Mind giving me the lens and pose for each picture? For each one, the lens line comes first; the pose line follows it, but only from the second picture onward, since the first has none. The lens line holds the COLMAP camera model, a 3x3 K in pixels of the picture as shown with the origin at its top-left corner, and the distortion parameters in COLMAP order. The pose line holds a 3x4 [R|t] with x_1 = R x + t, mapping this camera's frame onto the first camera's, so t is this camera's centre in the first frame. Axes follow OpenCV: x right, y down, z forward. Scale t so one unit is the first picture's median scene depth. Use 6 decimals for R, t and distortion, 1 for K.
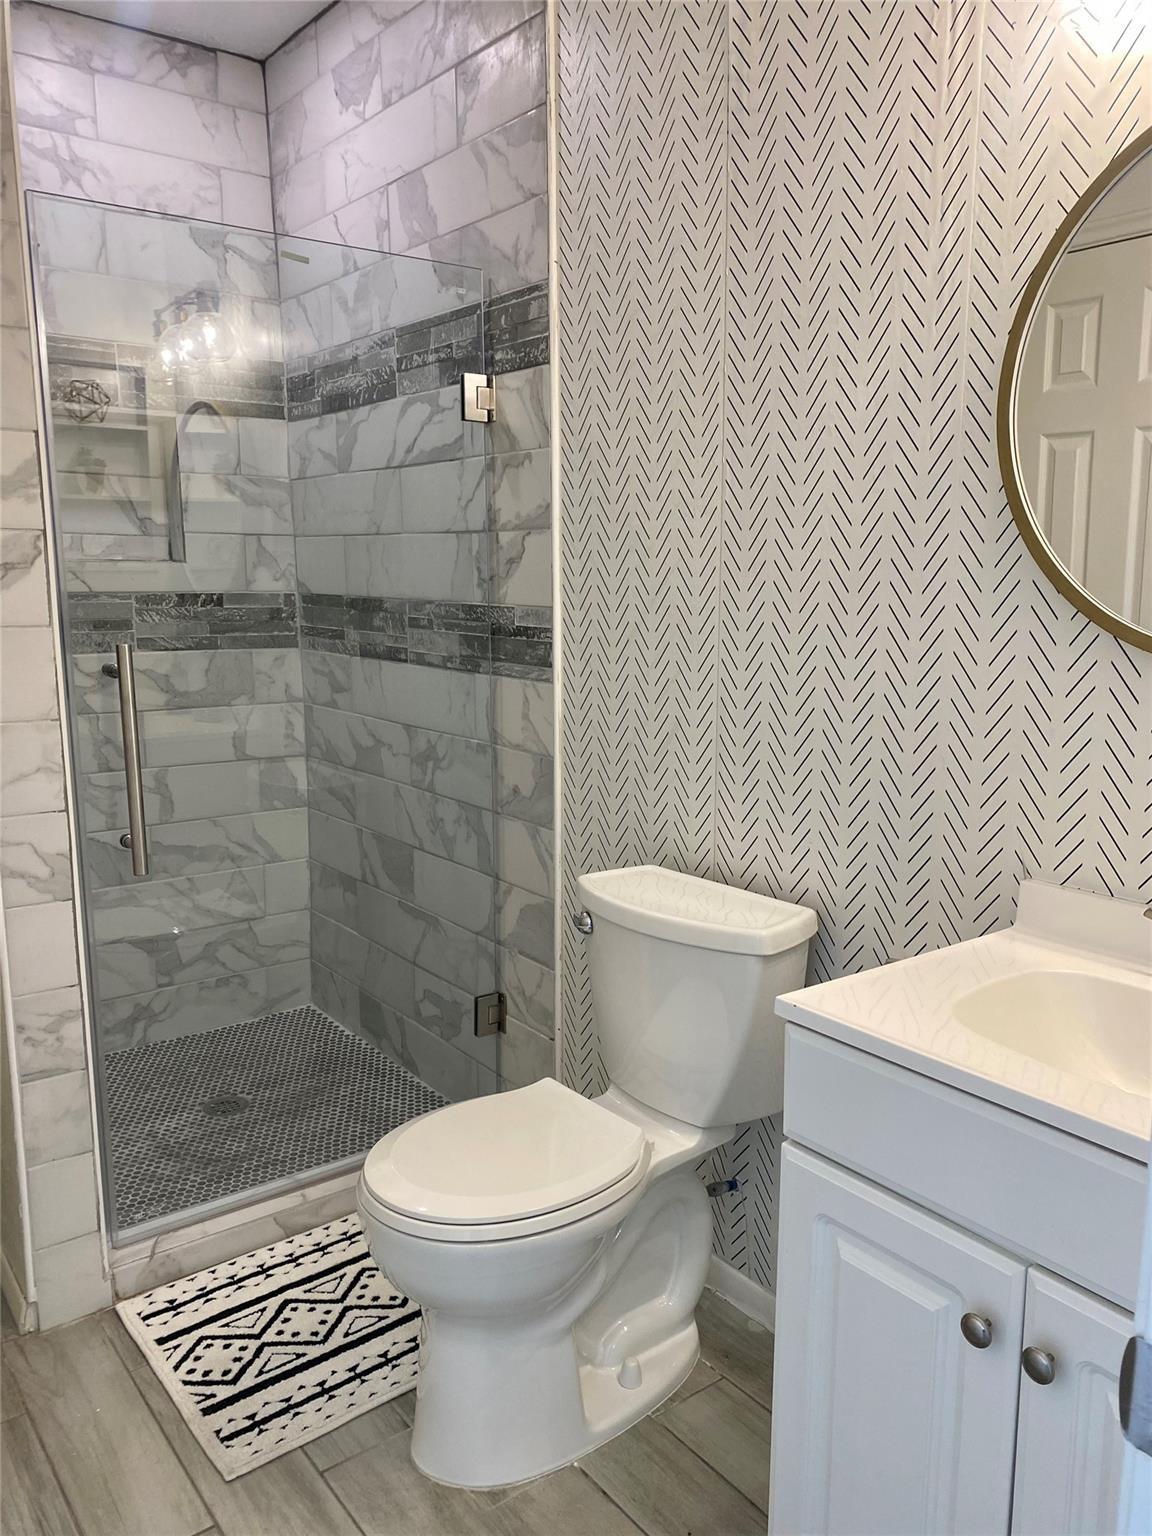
lens RADIAL K [[1166.5, 0, 576.0], [0, 1166.5, 768.0], [0, 0, 1]] dist [0.126484, -0.211786]
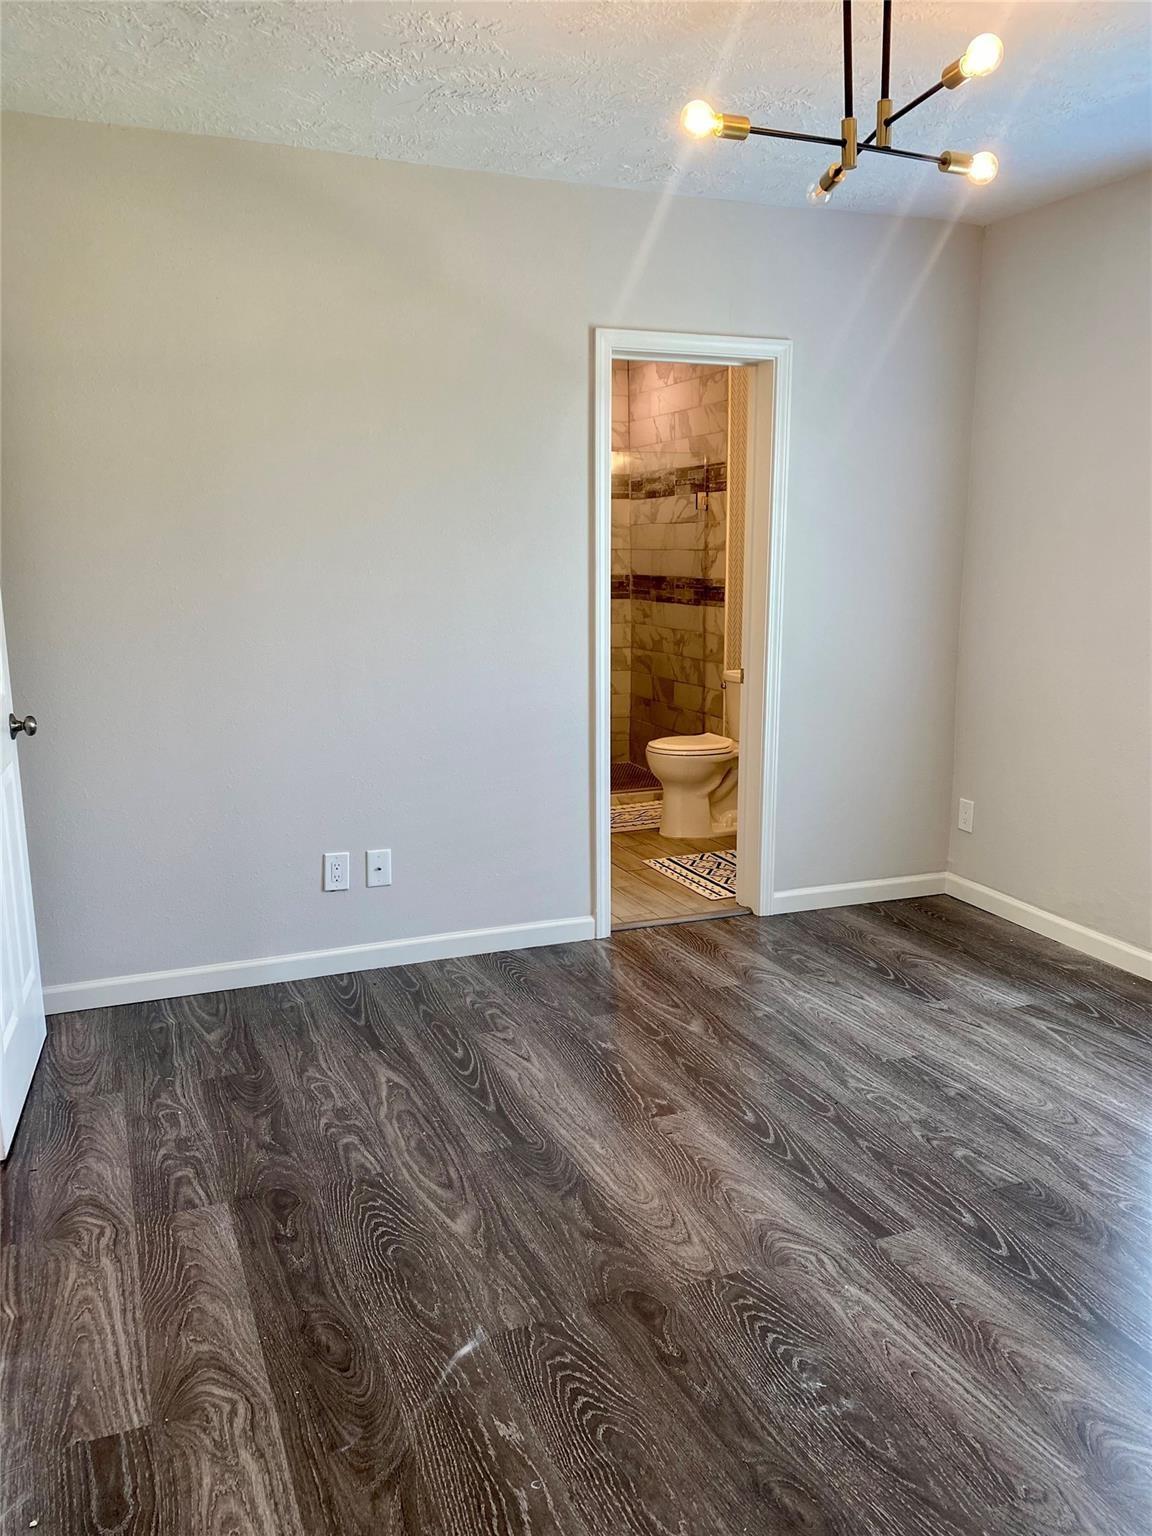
lens RADIAL K [[1171.6, 0, 576.0], [0, 1171.6, 768.0], [0, 0, 1]] dist [0.079314, -0.088189]
pose [[0.965516, 0.042623, -0.256831, 0.324810], [-0.039003, 0.999055, 0.019177, 0.231592], [0.257406, -0.008499, 0.966266, -1.529983]]
